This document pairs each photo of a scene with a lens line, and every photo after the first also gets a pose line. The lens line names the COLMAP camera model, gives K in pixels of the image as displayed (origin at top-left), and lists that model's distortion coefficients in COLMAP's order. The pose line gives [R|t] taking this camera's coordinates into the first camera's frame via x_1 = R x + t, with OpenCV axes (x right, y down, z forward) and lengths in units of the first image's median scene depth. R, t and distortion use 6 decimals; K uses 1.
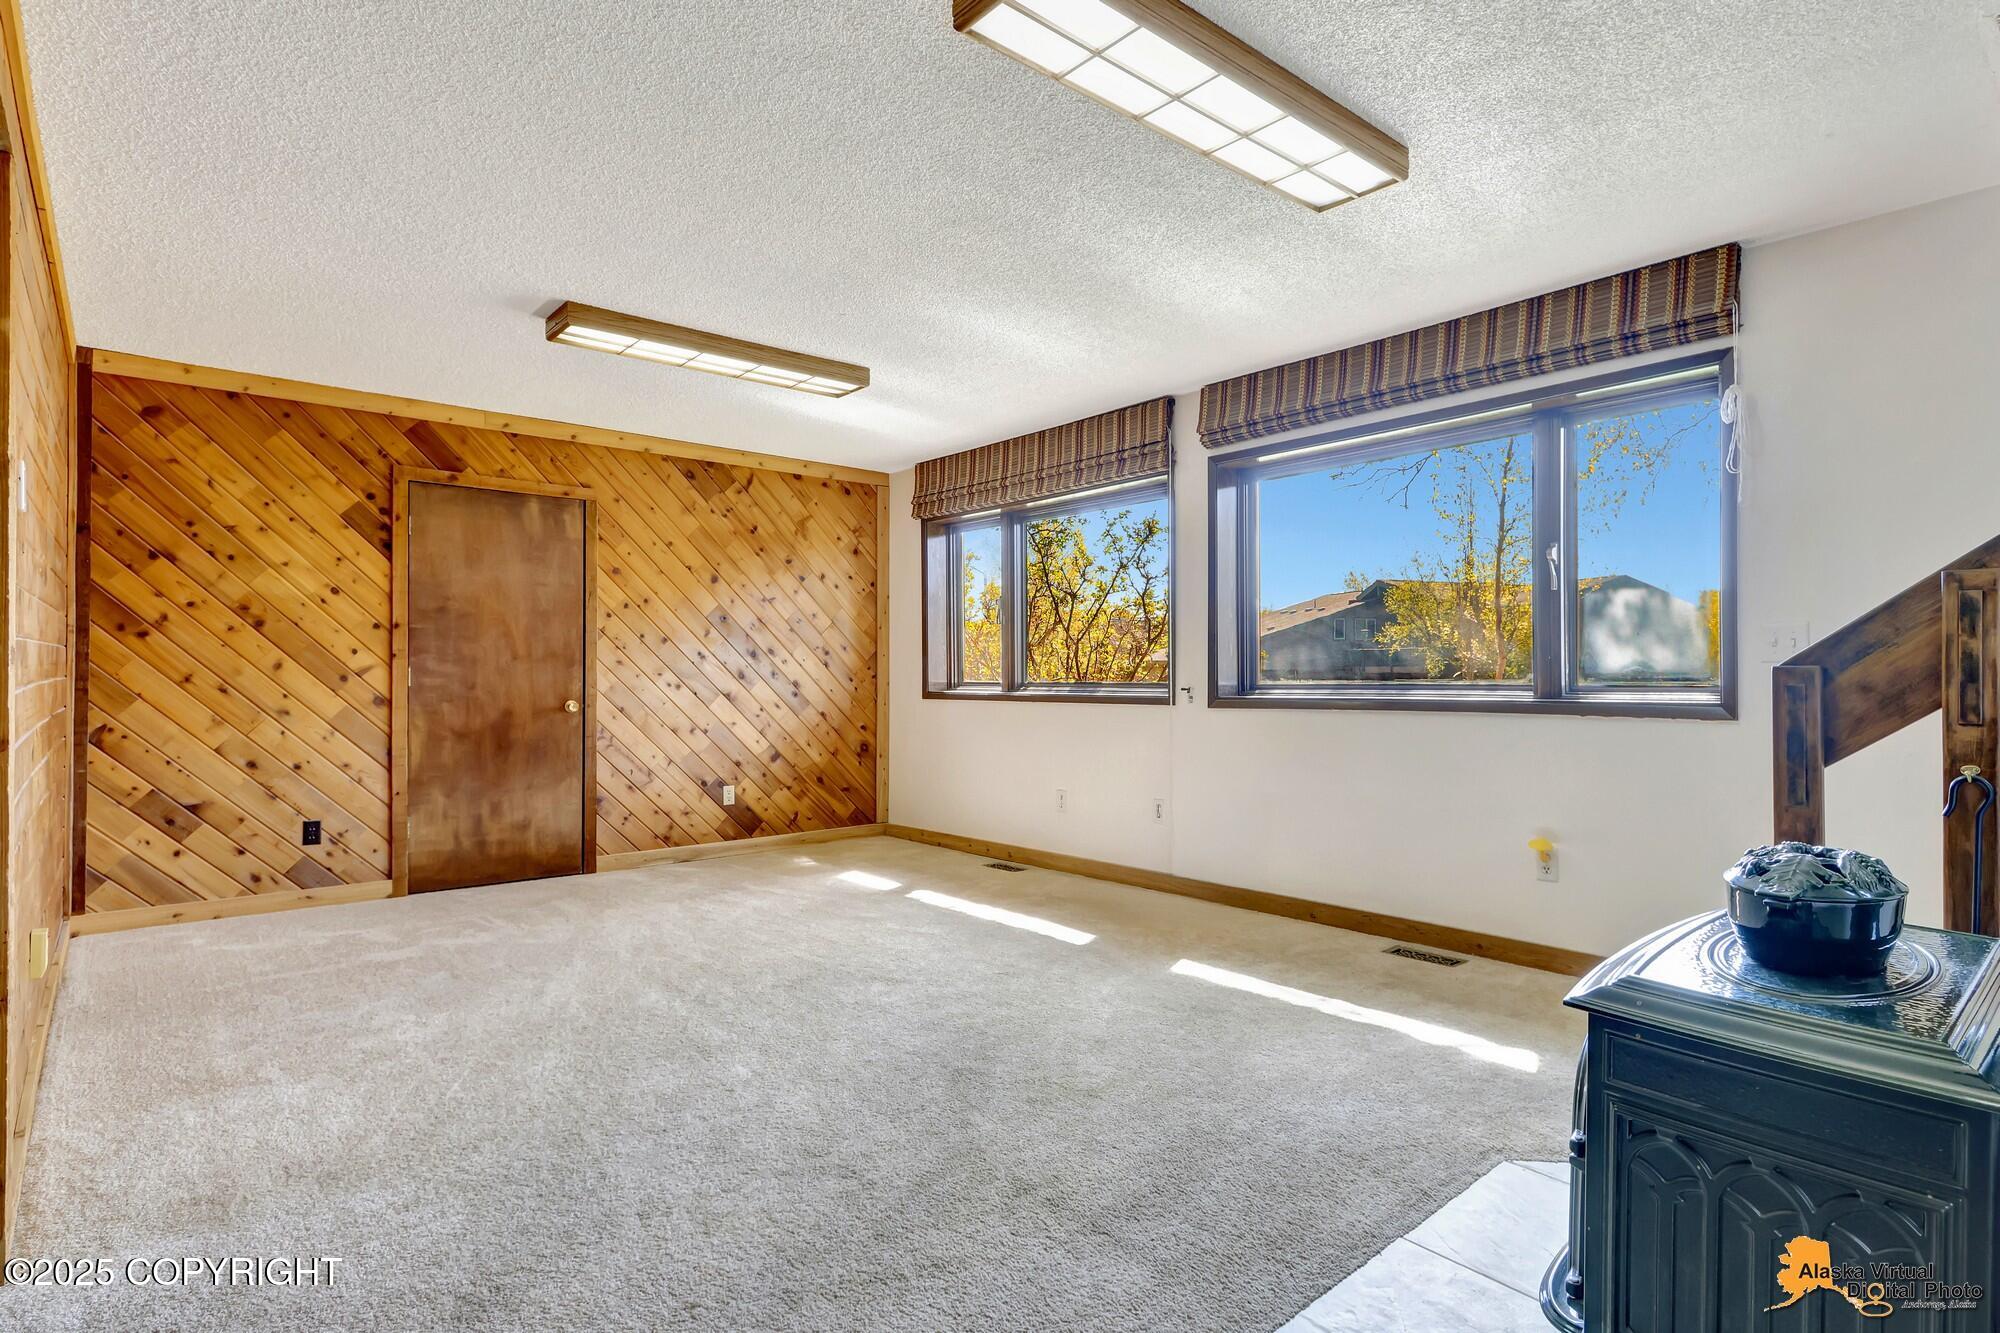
lens RADIAL K [[1012.0, 0, 1010.2], [0, 1012.0, 670.5], [0, 0, 1]] dist [0.001210, -0.001164]
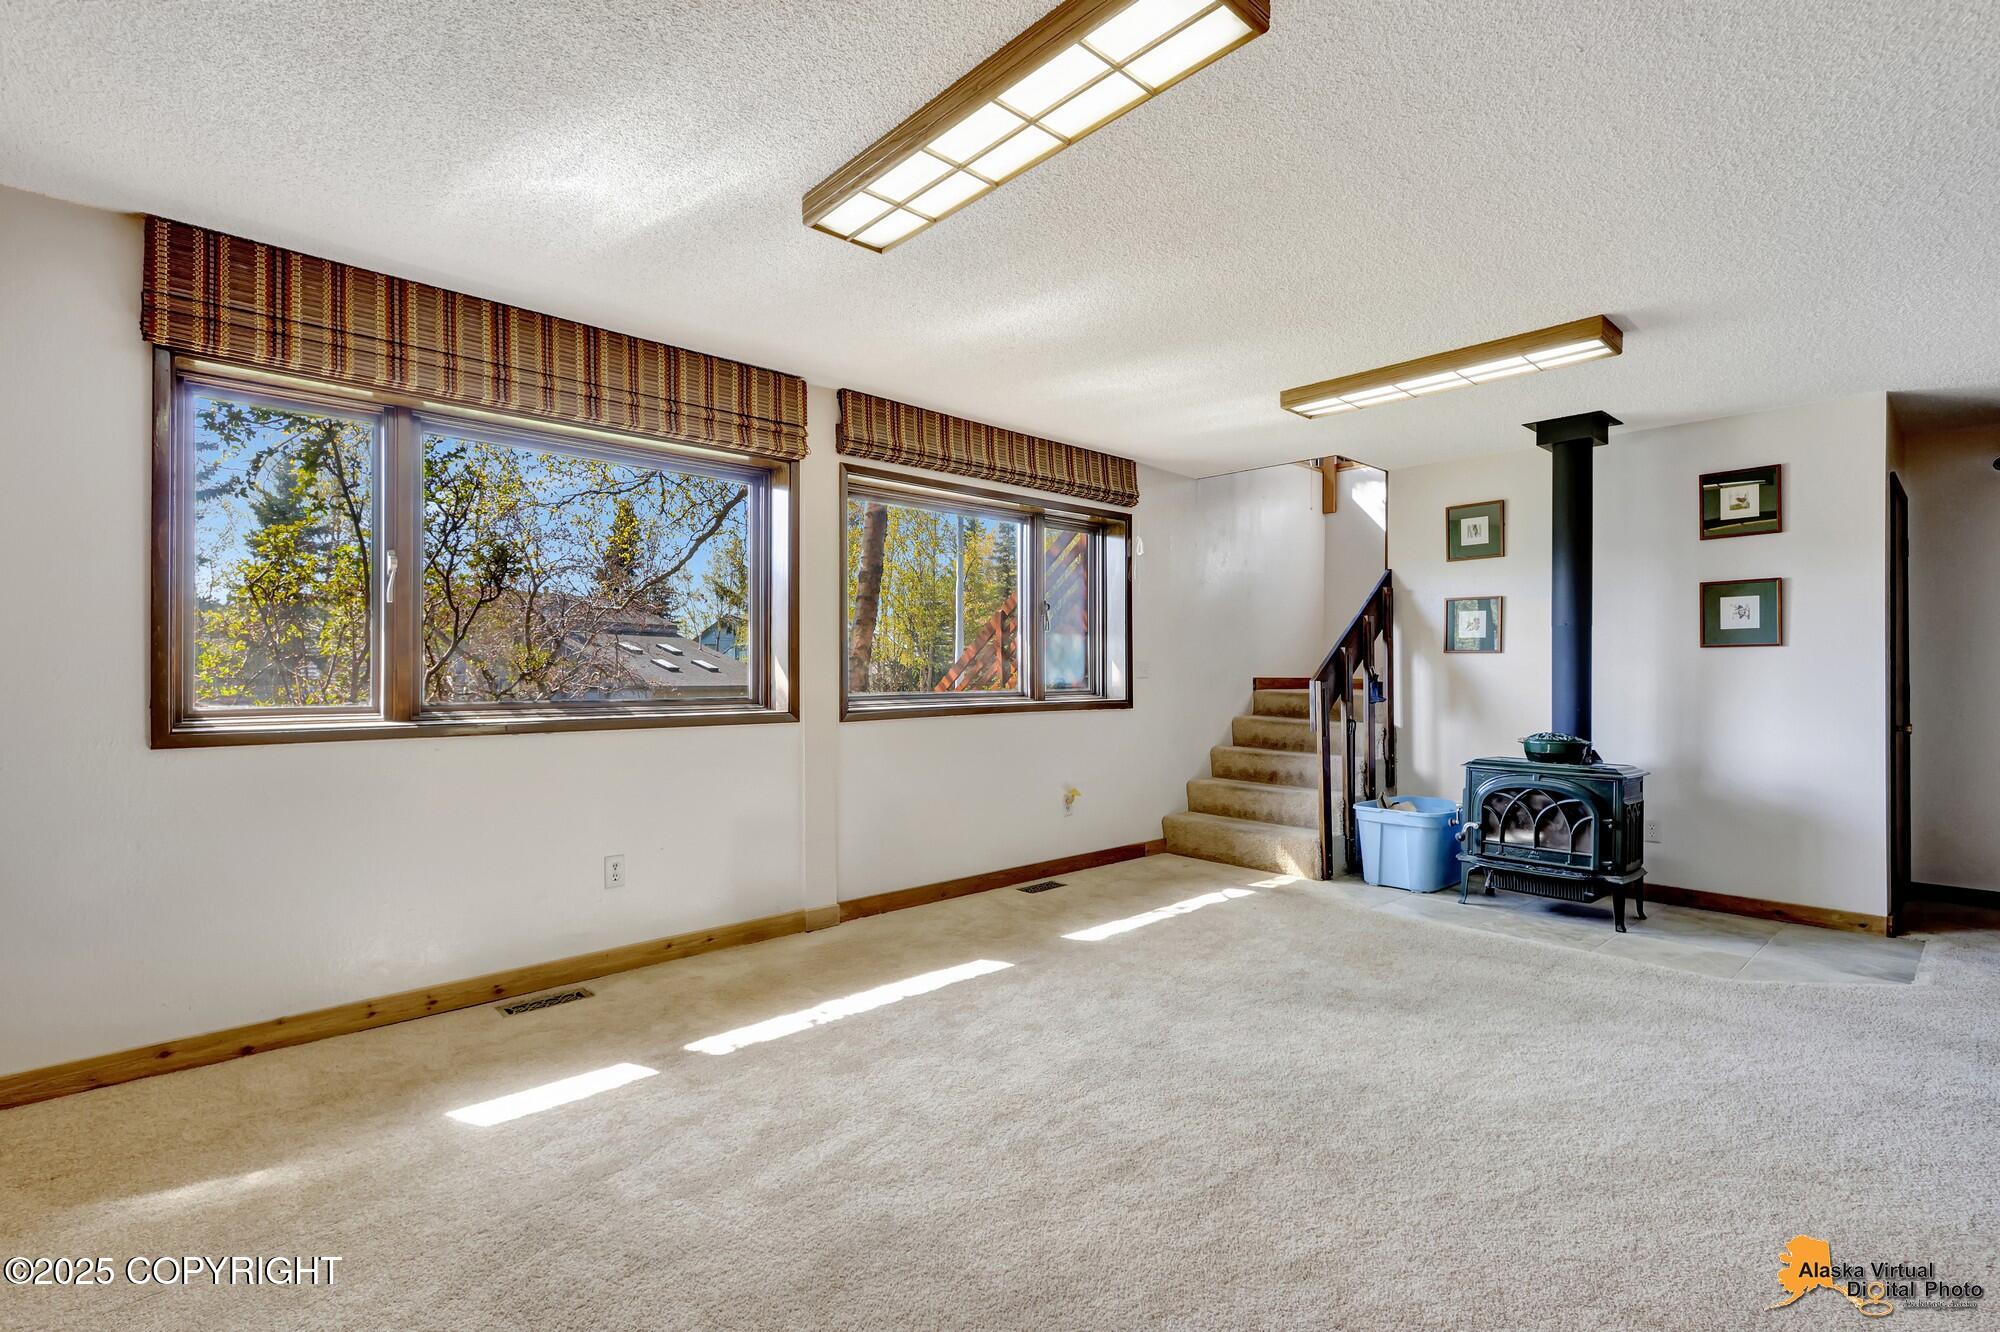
lens RADIAL K [[937.0, 0, 1056.4], [0, 937.0, 664.7], [0, 0, 1]] dist [0.001886, -0.000054]
pose [[-0.071123, 0.015715, 0.997344, -0.572709], [-0.001582, 0.999873, -0.015868, -0.003613], [-0.997466, -0.002706, -0.071089, 0.694798]]
